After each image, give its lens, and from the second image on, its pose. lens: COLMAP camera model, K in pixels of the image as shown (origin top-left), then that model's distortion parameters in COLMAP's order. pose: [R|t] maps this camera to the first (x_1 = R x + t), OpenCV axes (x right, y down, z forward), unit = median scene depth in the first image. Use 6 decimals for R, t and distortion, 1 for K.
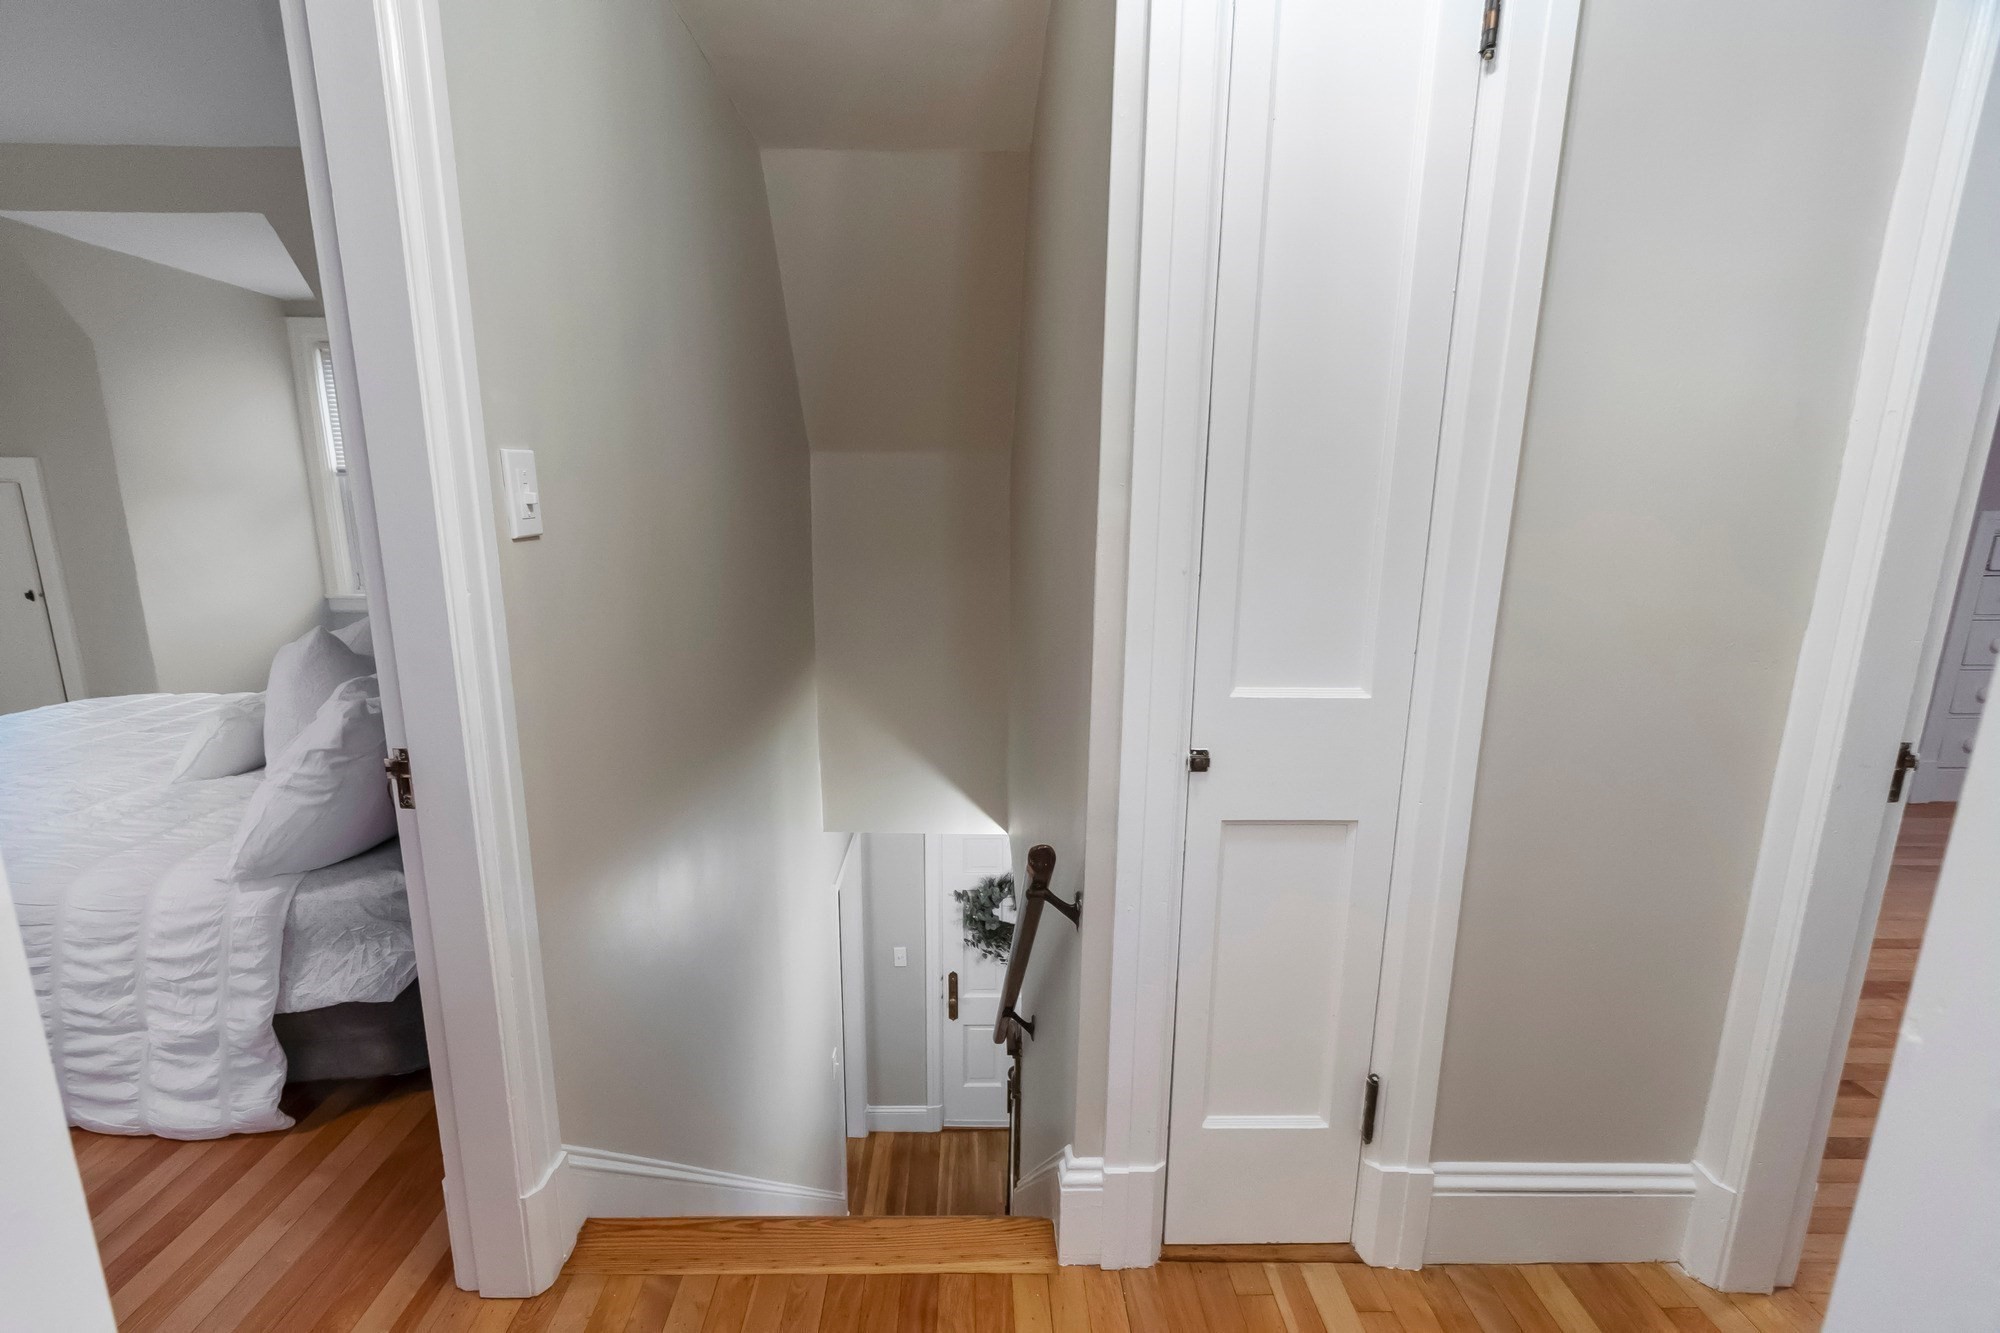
lens RADIAL K [[871.0, 0, 996.4], [0, 871.0, 672.2], [0, 0, 1]] dist [0.003164, 0.000048]
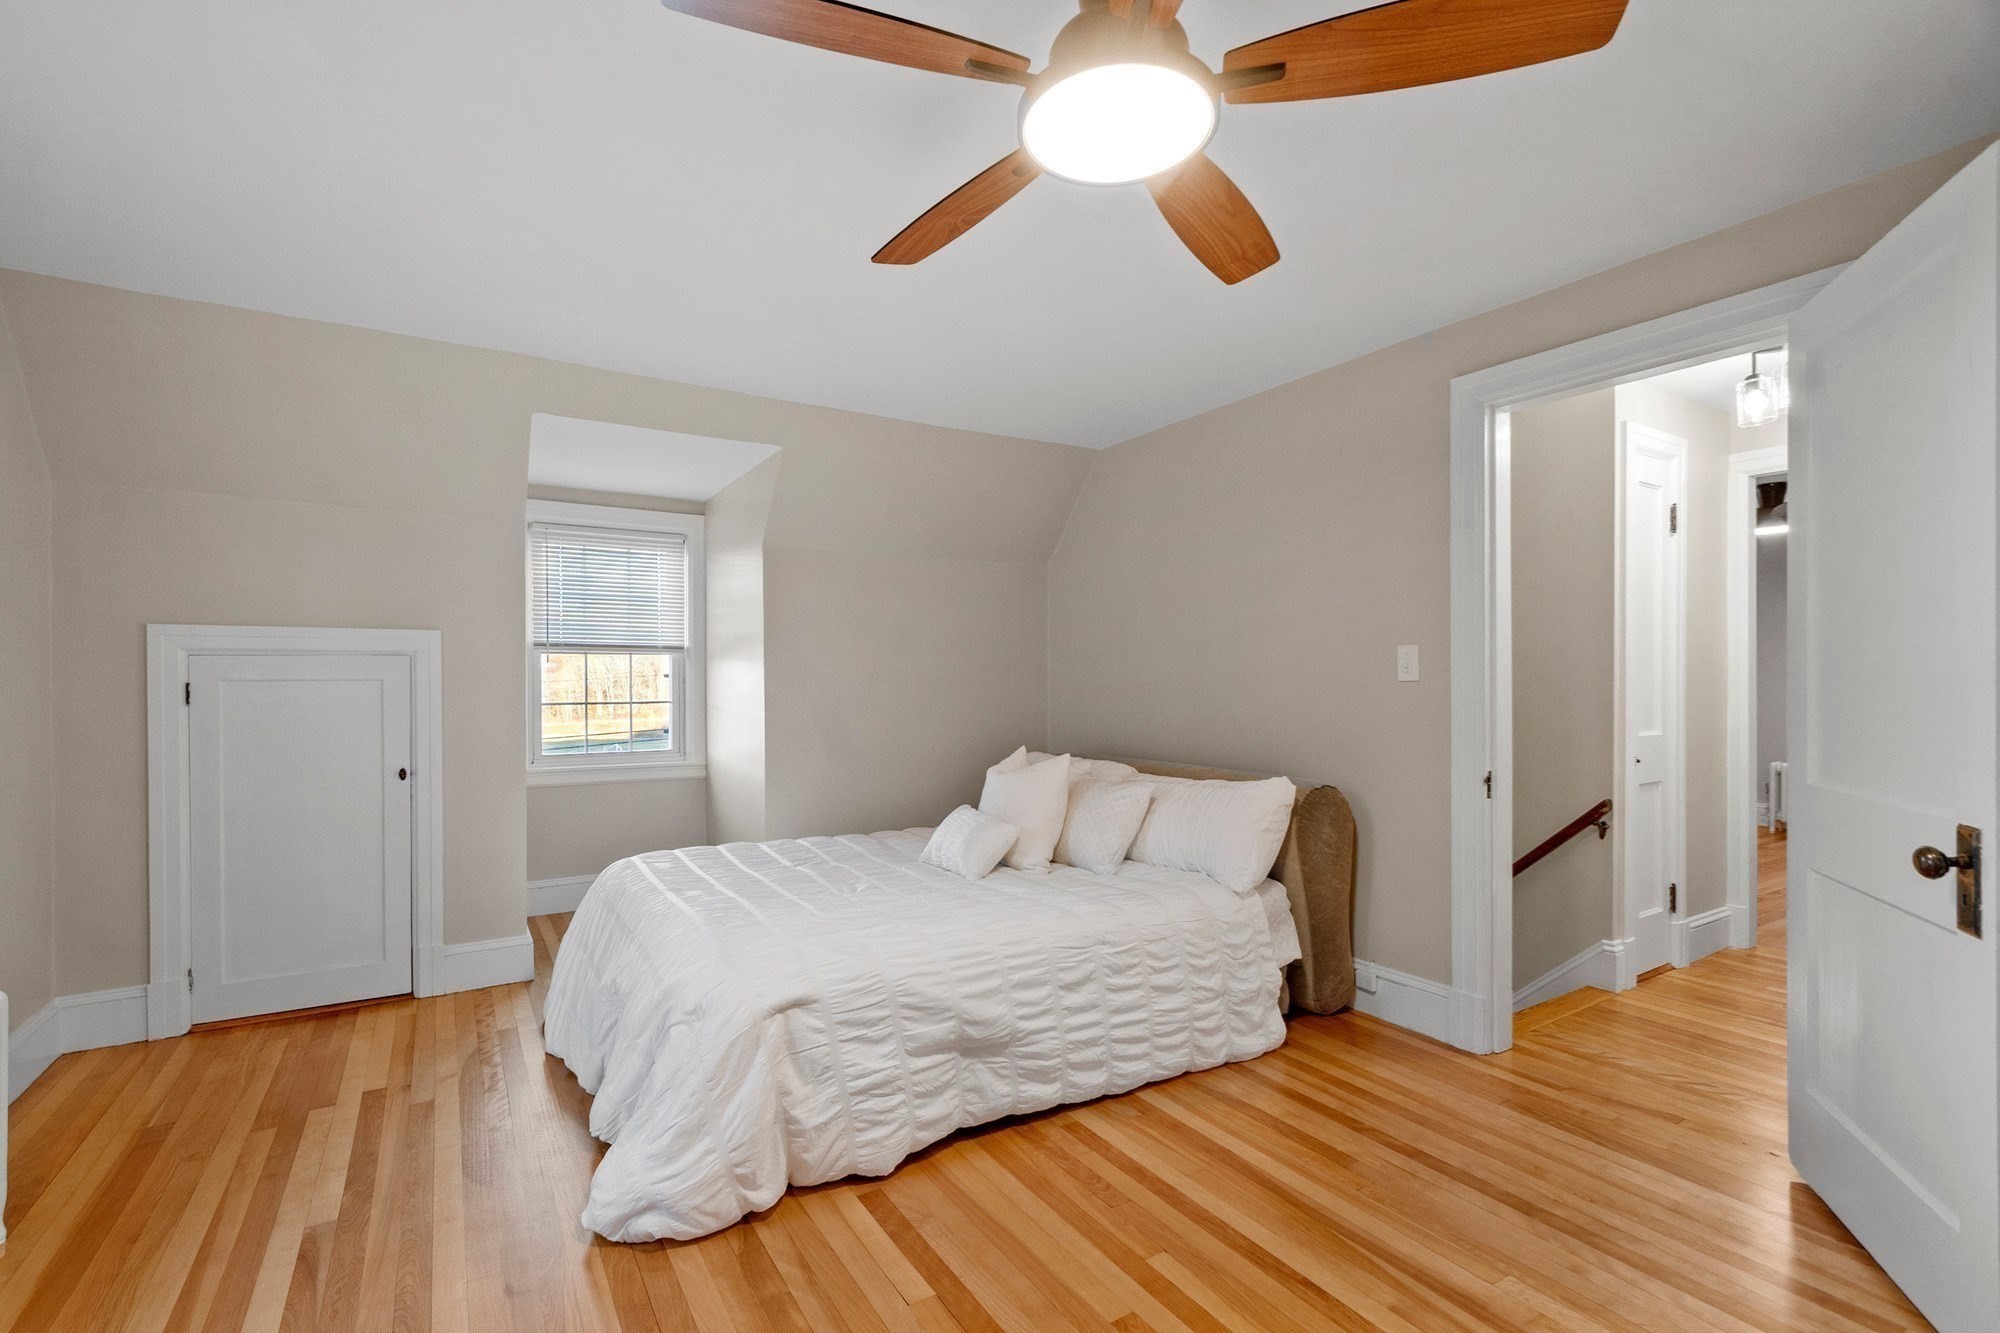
lens RADIAL K [[871.0, 0, 1000.8], [0, 871.0, 665.5], [0, 0, 1]] dist [0.003164, 0.000048]
pose [[0.859055, -0.005588, 0.511853, -2.140588], [0.106343, 0.980072, -0.167780, 0.044904], [-0.500715, 0.198564, 0.842530, -0.250014]]
